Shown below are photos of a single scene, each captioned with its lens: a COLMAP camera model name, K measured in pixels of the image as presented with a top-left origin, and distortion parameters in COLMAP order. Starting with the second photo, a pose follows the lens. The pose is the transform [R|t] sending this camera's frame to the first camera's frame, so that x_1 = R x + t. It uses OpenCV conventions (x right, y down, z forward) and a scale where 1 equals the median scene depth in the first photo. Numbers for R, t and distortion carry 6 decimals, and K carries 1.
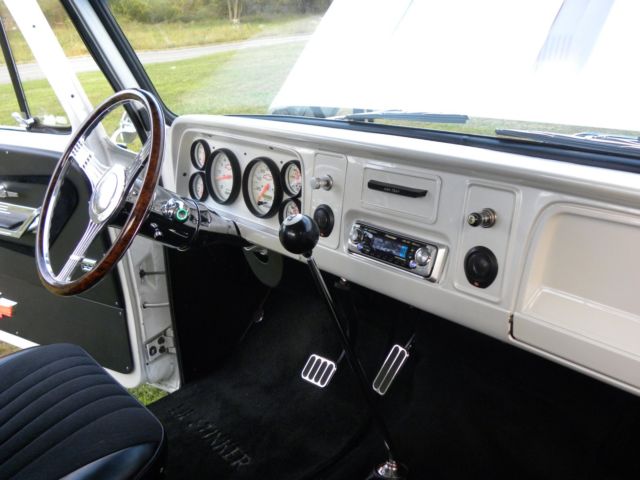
lens RADIAL K [[615.6, 0, 319.7], [0, 615.6, 238.5], [0, 0, 1]] dist [-0.038470, 0.000000]
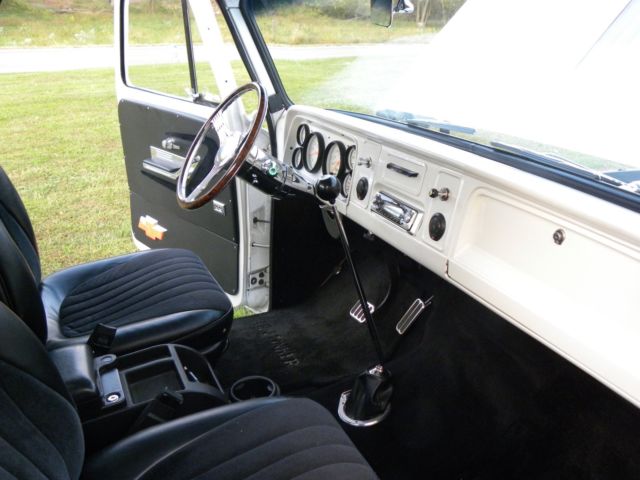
lens RADIAL K [[615.6, 0, 320.0], [0, 615.6, 240.7], [0, 0, 1]] dist [-0.038470, 0.000000]
pose [[0.954492, 0.175461, -0.241160, 0.220165], [-0.175084, 0.984281, 0.023168, 0.058628], [0.241435, 0.020110, 0.970209, -0.322727]]
